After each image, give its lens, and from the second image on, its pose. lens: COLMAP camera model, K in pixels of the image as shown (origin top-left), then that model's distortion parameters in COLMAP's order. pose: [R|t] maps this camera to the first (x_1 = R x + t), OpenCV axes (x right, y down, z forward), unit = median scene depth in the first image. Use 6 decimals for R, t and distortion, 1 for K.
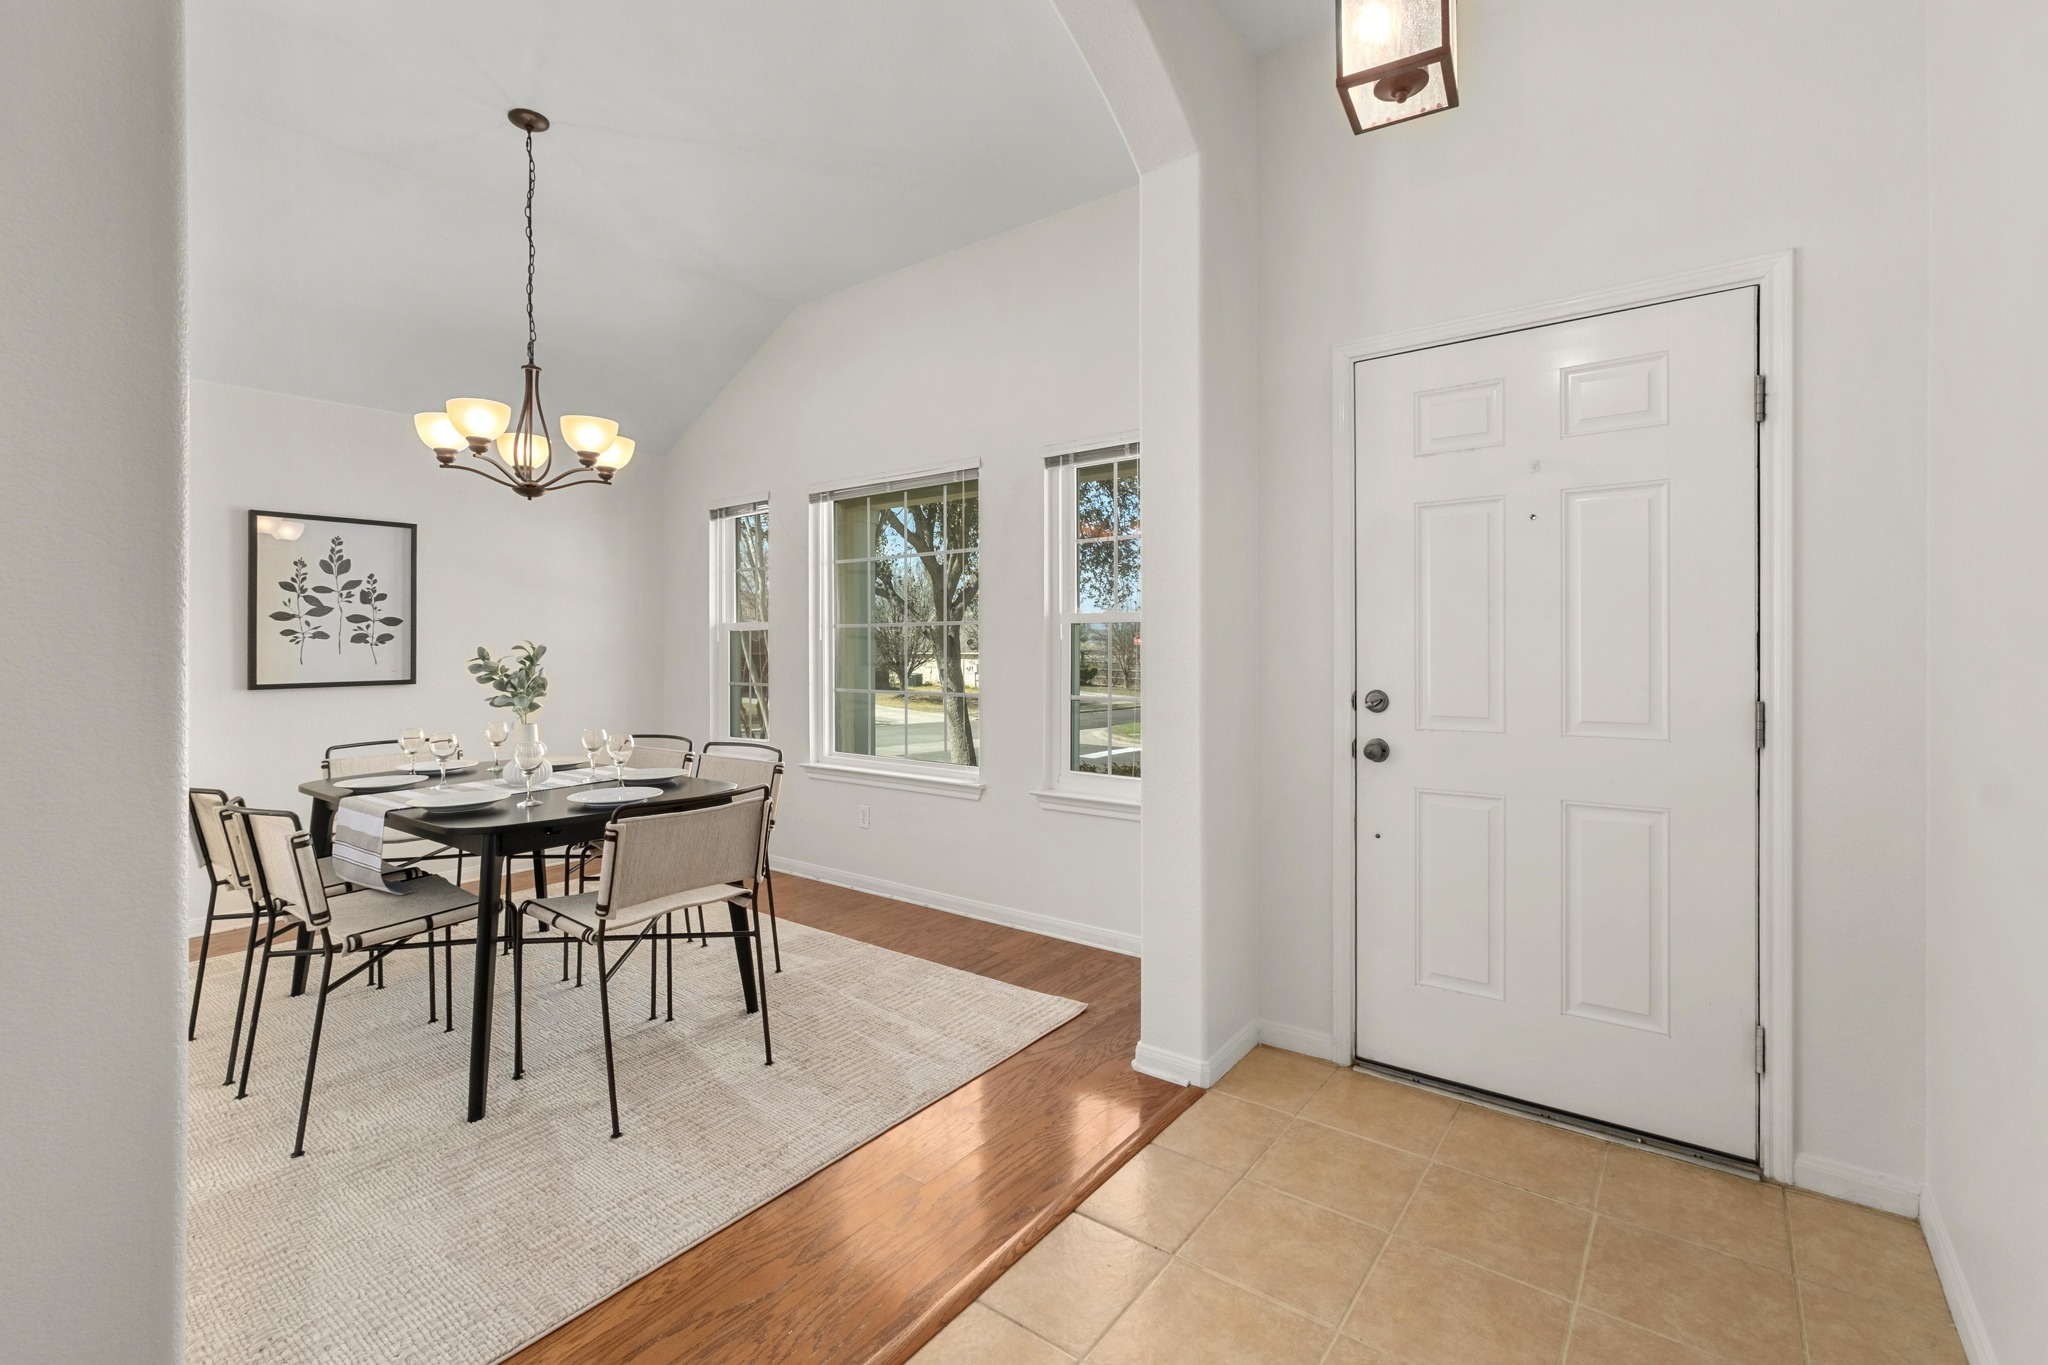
lens RADIAL K [[952.8, 0, 1025.1], [0, 952.8, 636.2], [0, 0, 1]] dist [0.000218, 0.032761]
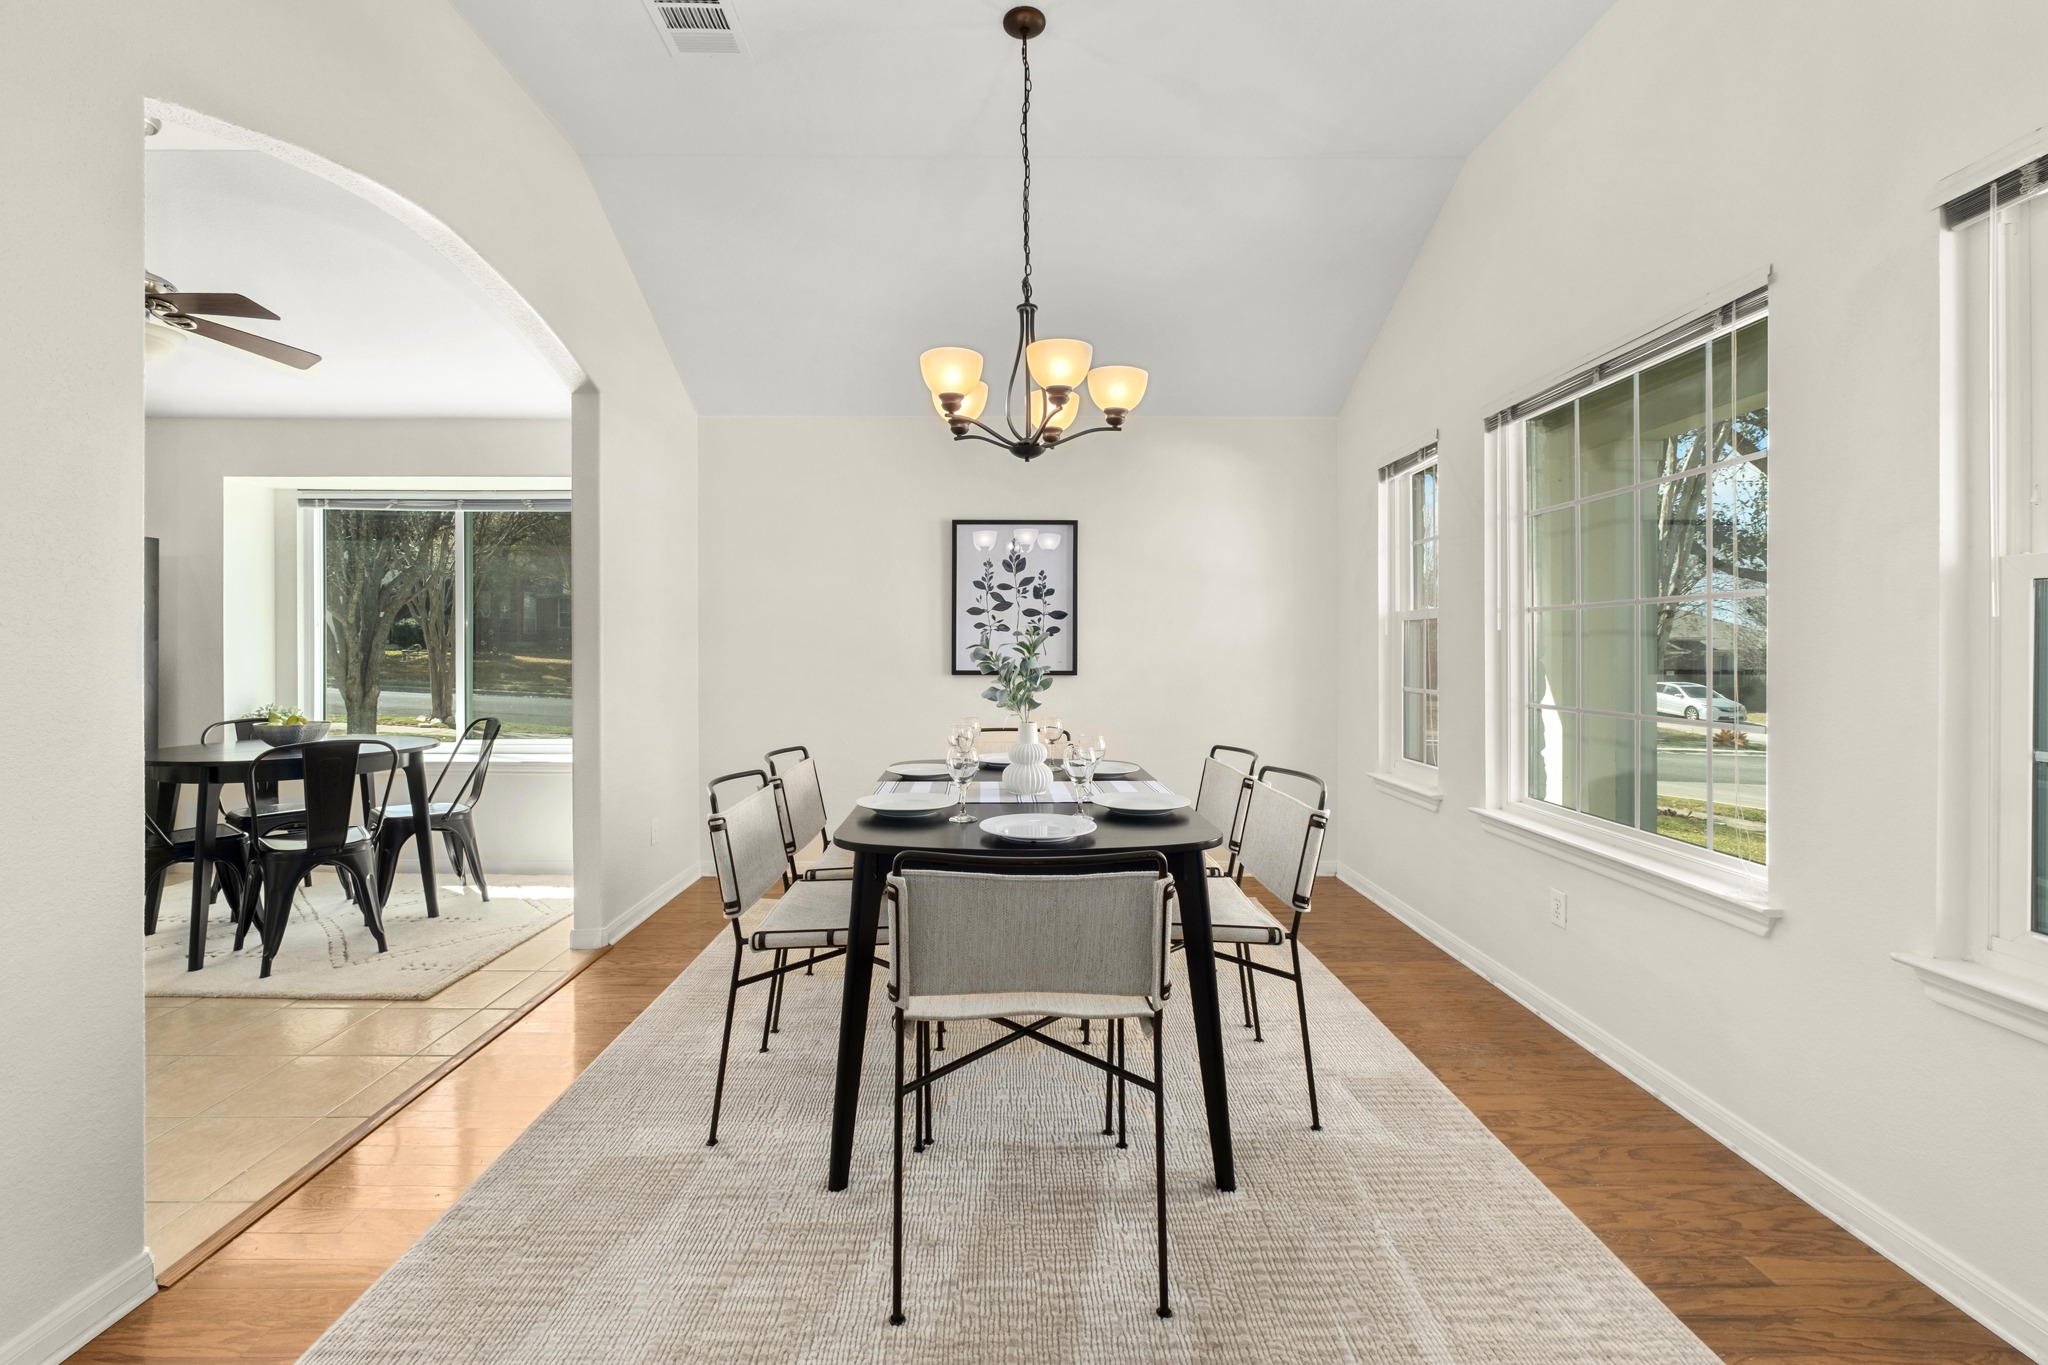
lens RADIAL K [[863.3, 0, 1026.6], [0, 863.3, 643.2], [0, 0, 1]] dist [-0.016803, 0.007159]
pose [[0.606822, 0.002611, -0.794834, 0.077375], [-0.002819, 0.999995, 0.001133, 0.015701], [0.794833, 0.001553, 0.606826, 0.422801]]
